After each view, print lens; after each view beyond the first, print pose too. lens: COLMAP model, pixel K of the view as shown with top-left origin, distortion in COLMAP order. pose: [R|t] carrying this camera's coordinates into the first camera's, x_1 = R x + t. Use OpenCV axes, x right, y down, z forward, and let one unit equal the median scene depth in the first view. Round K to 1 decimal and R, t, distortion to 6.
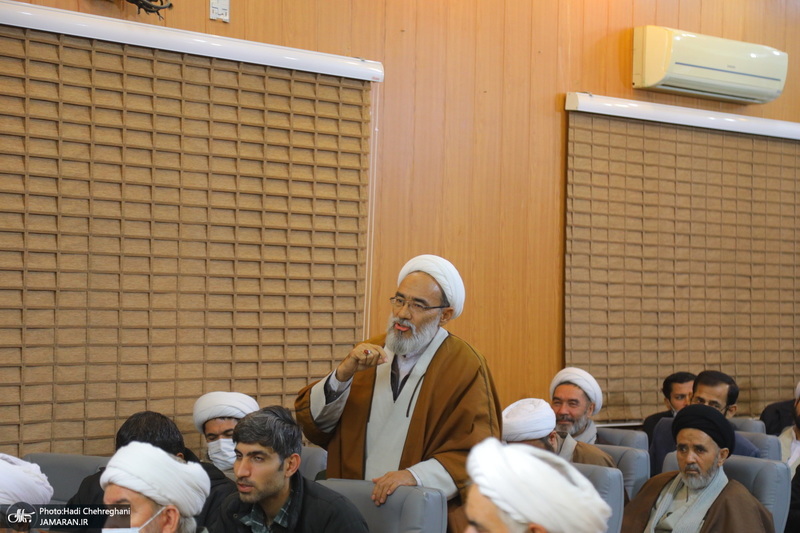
lens RADIAL K [[2062.4, 0, 401.6], [0, 2062.4, 263.5], [0, 0, 1]] dist [0.219733, 0.000000]
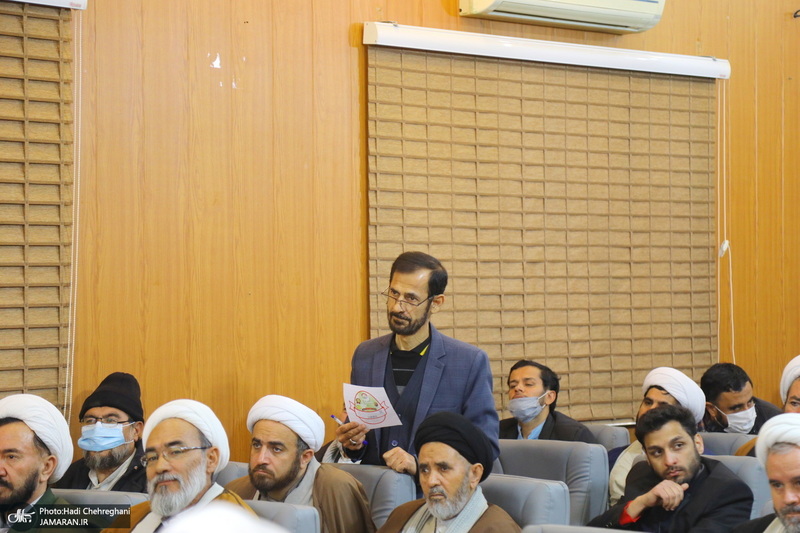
lens RADIAL K [[2383.3, 0, 398.1], [0, 2383.3, 272.6], [0, 0, 1]] dist [0.511468, 0.000000]
pose [[0.999472, -0.032204, -0.004342, 0.090148], [0.032238, 0.999448, 0.007992, 0.006411], [0.004082, -0.008128, 0.999959, 0.073637]]
